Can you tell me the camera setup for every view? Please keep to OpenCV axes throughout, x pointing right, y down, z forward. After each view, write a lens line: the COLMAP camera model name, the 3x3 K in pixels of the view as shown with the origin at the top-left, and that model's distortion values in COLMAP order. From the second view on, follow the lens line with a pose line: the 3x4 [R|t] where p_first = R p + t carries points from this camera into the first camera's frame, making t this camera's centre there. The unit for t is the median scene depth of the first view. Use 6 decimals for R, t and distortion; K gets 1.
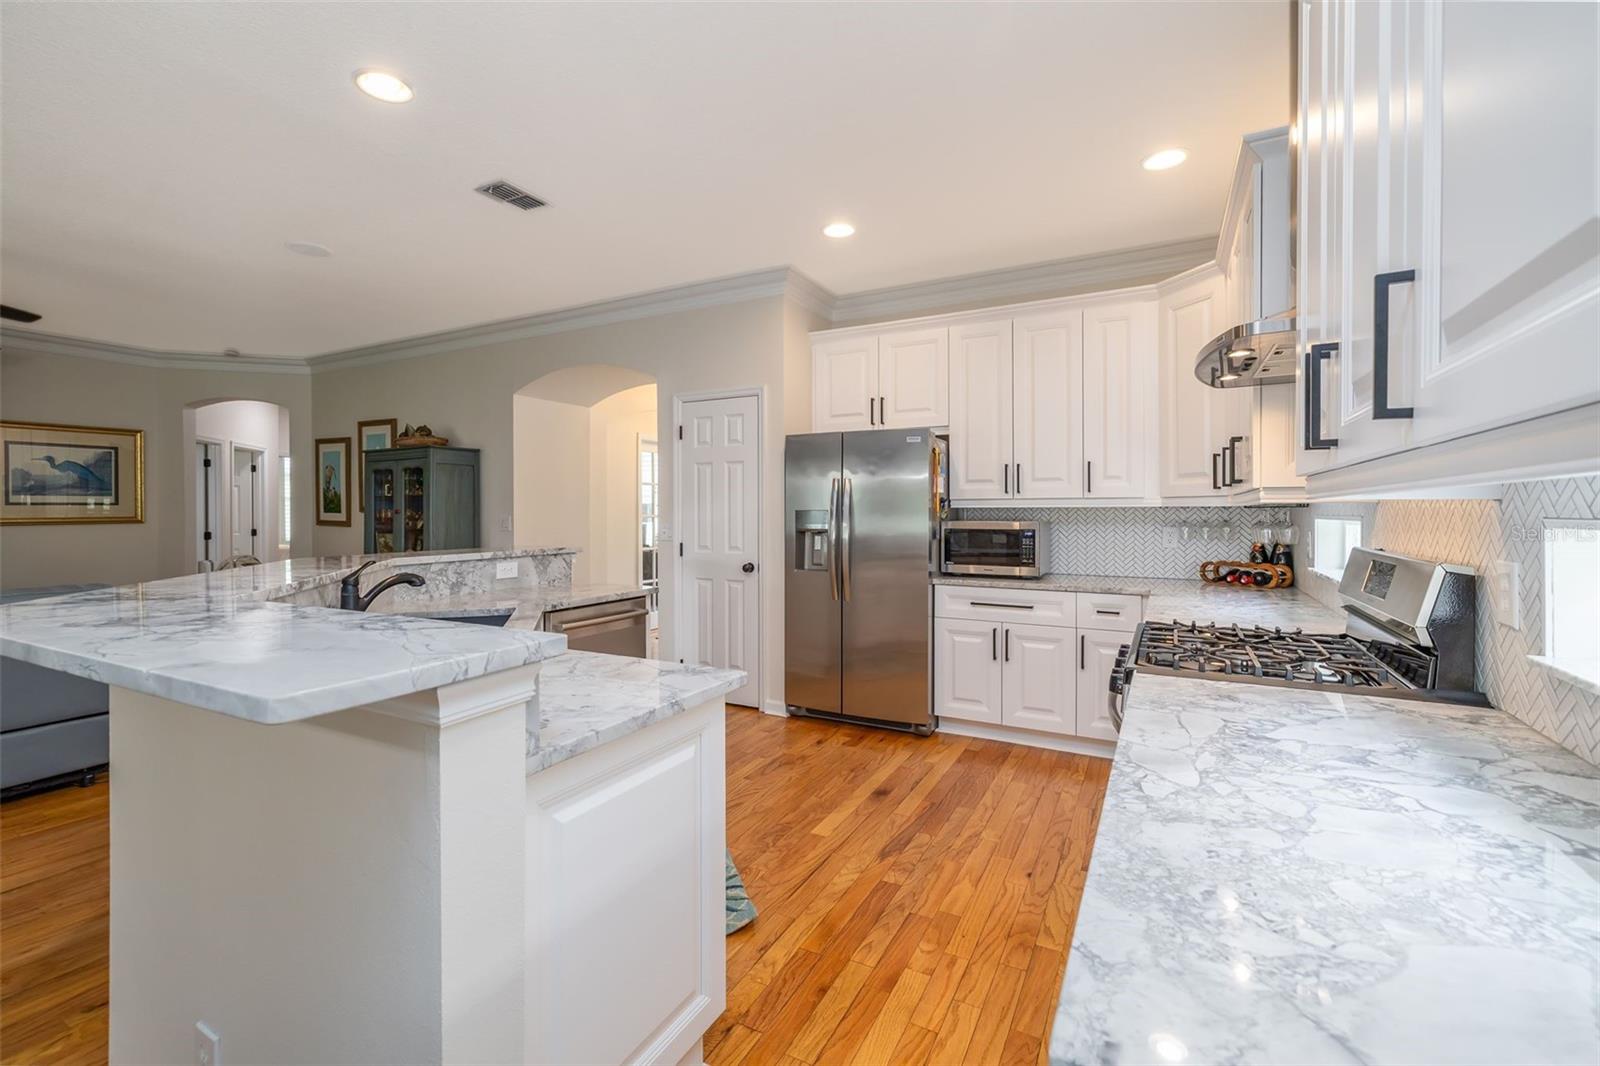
lens RADIAL K [[680.9, 0, 802.5], [0, 680.9, 518.7], [0, 0, 1]] dist [-0.001139, -0.000251]
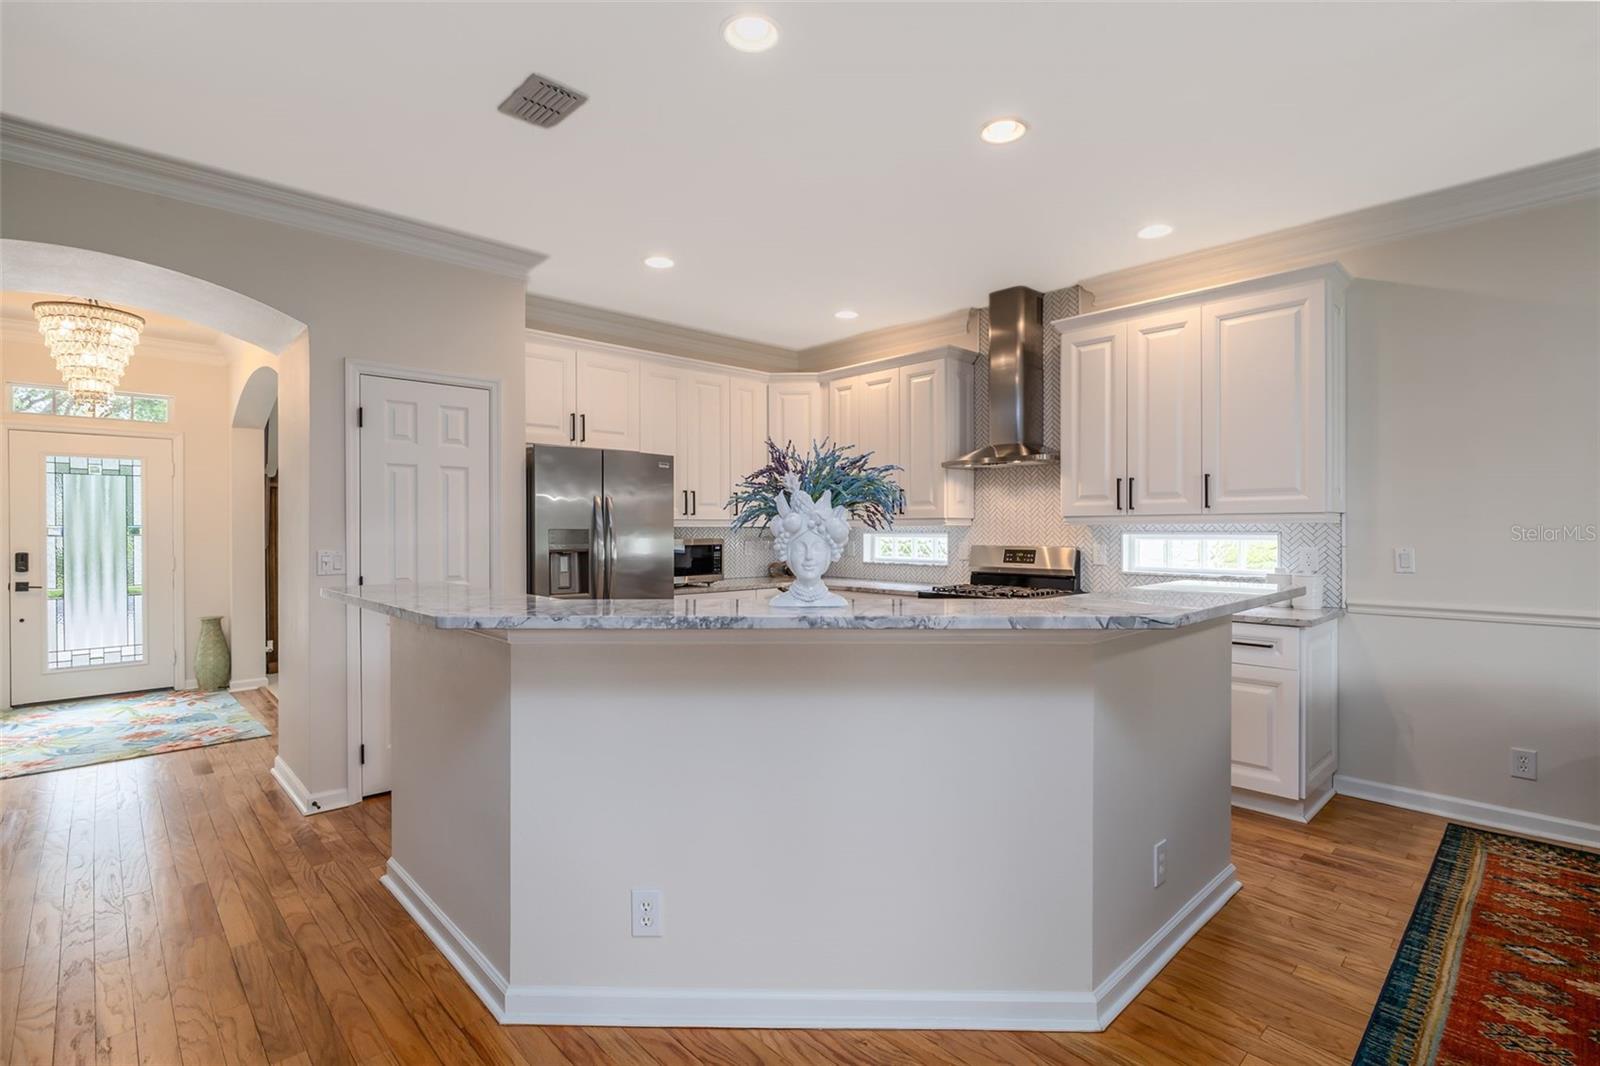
lens RADIAL K [[758.5, 0, 818.8], [0, 758.5, 533.5], [0, 0, 1]] dist [-0.000907, 0.000039]
pose [[0.305239, -0.004846, 0.952263, -0.817776], [0.012007, 0.999927, 0.001240, -0.002734], [-0.952200, 0.011055, 0.305275, 0.335699]]
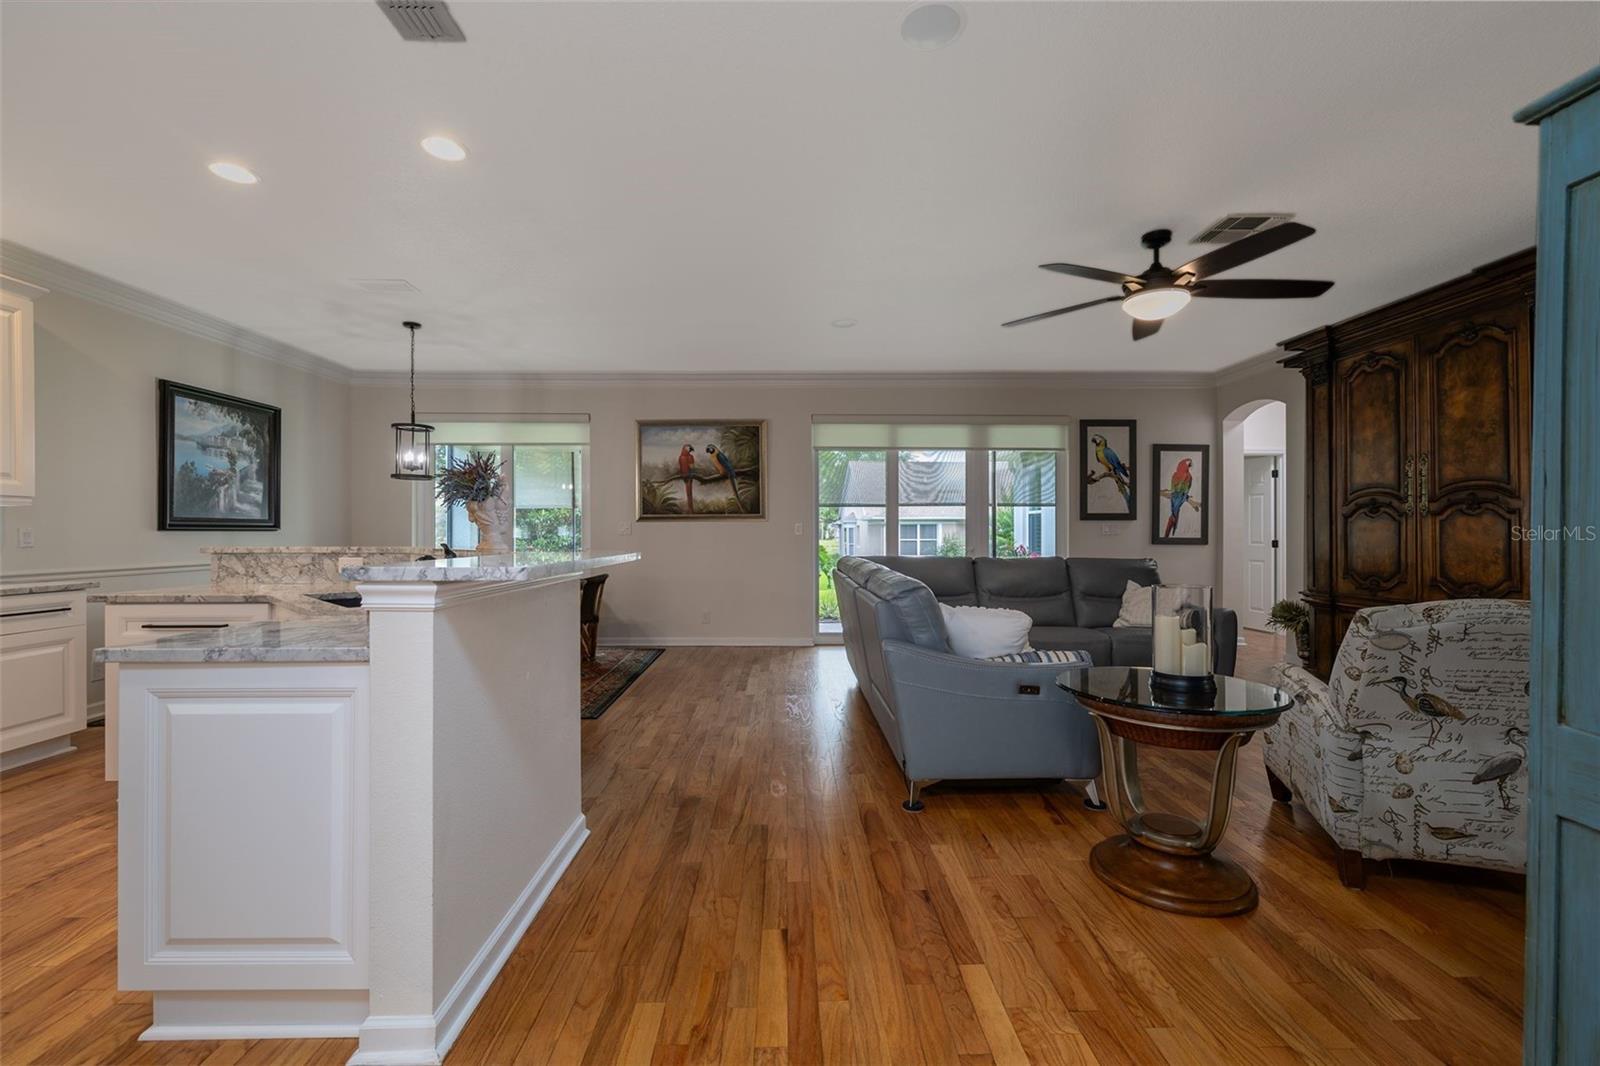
lens RADIAL K [[678.3, 0, 781.6], [0, 678.3, 532.9], [0, 0, 1]] dist [-0.000462, -0.000203]
pose [[-0.882932, 0.000875, -0.469500, -0.317268], [-0.004908, 0.999926, 0.011093, 0.013207], [0.469475, 0.012099, -0.882863, 1.259862]]
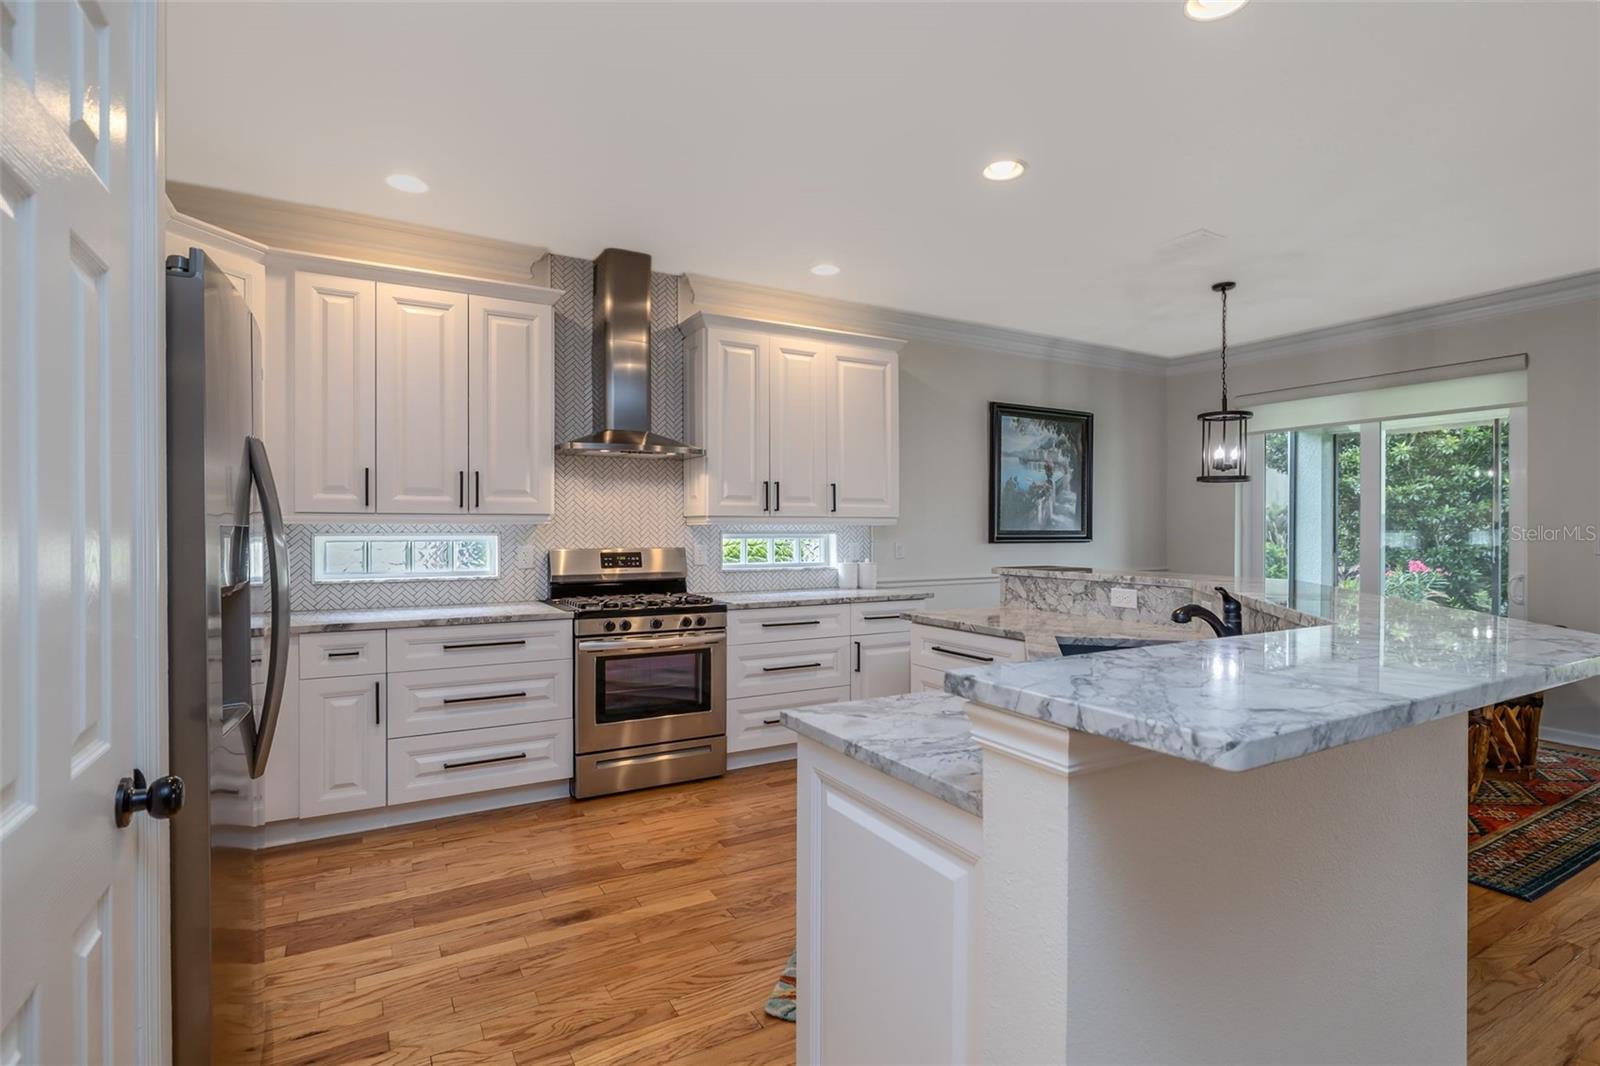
lens RADIAL K [[743.2, 0, 800.0], [0, 743.2, 533.0], [0, 0, 1]] dist [-0.019915, 0.008543]
pose [[-0.838130, -0.003788, 0.545458, -0.370891], [0.005111, 0.999877, 0.014797, -0.011880], [-0.545447, 0.015190, -0.838008, 1.079511]]
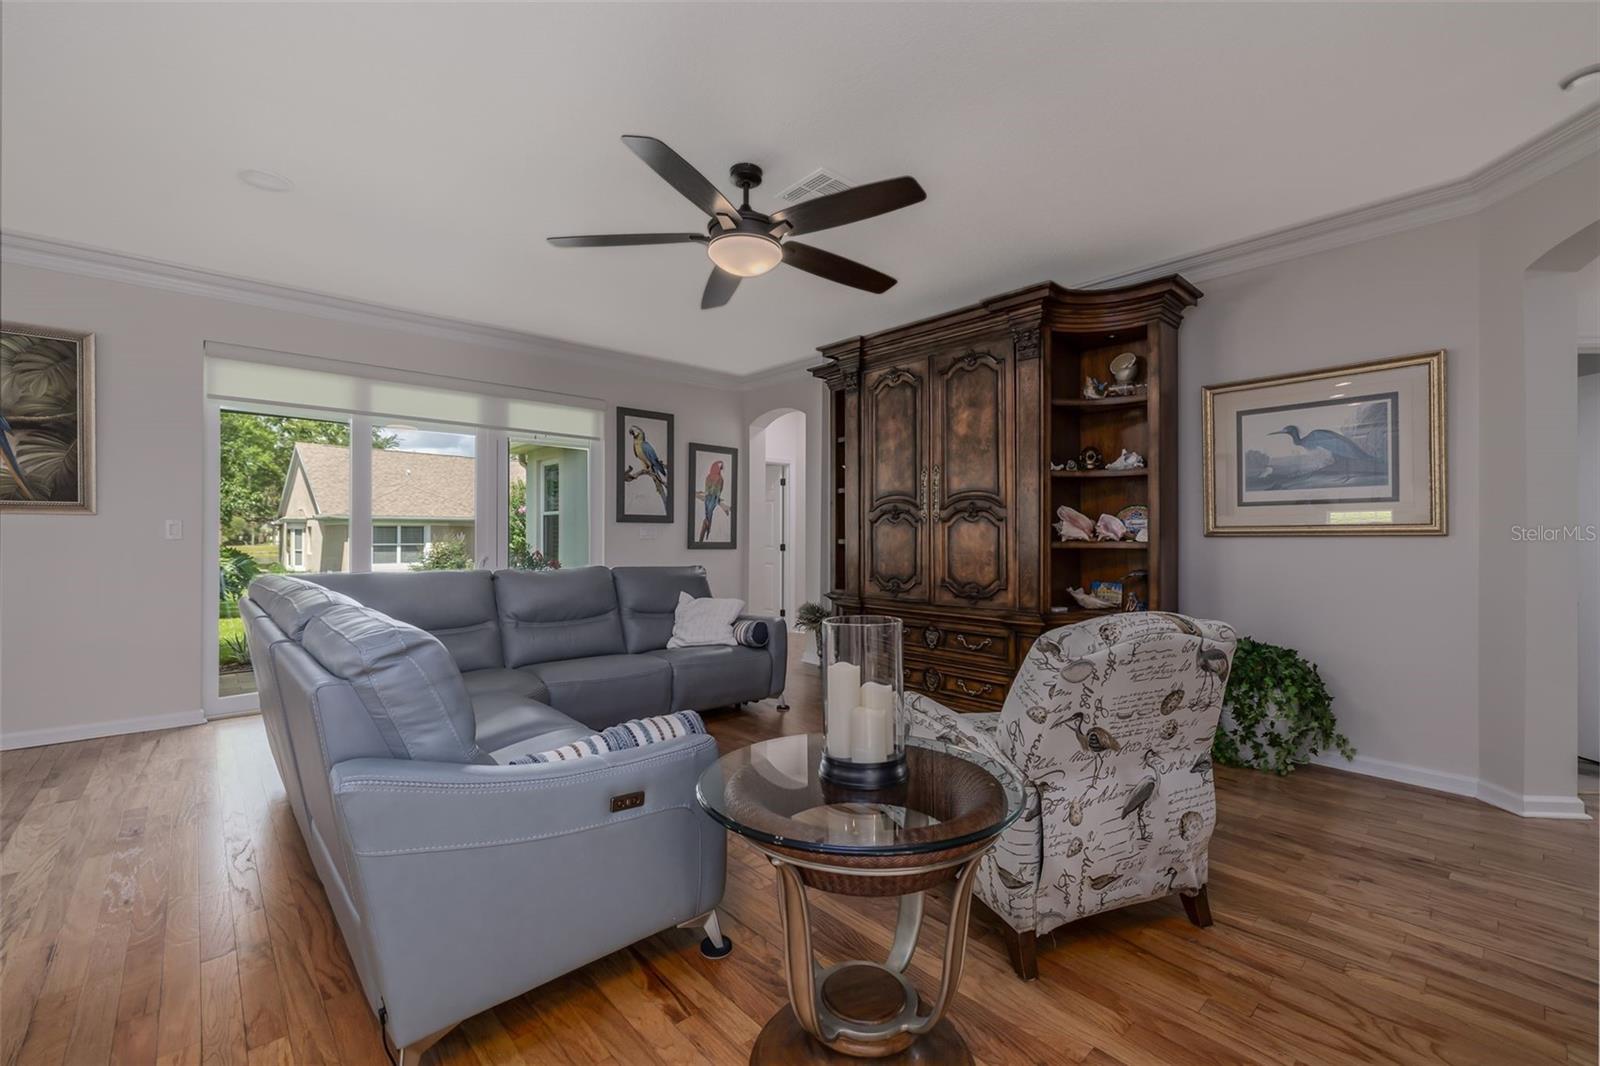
lens RADIAL K [[688.8, 0, 816.9], [0, 688.8, 533.8], [0, 0, 1]] dist [-0.000825, -0.000148]
pose [[-0.329751, -0.004240, -0.944059, -0.489903], [-0.013654, 0.999907, 0.000278, 0.015090], [0.943969, 0.012982, -0.329778, 1.036566]]
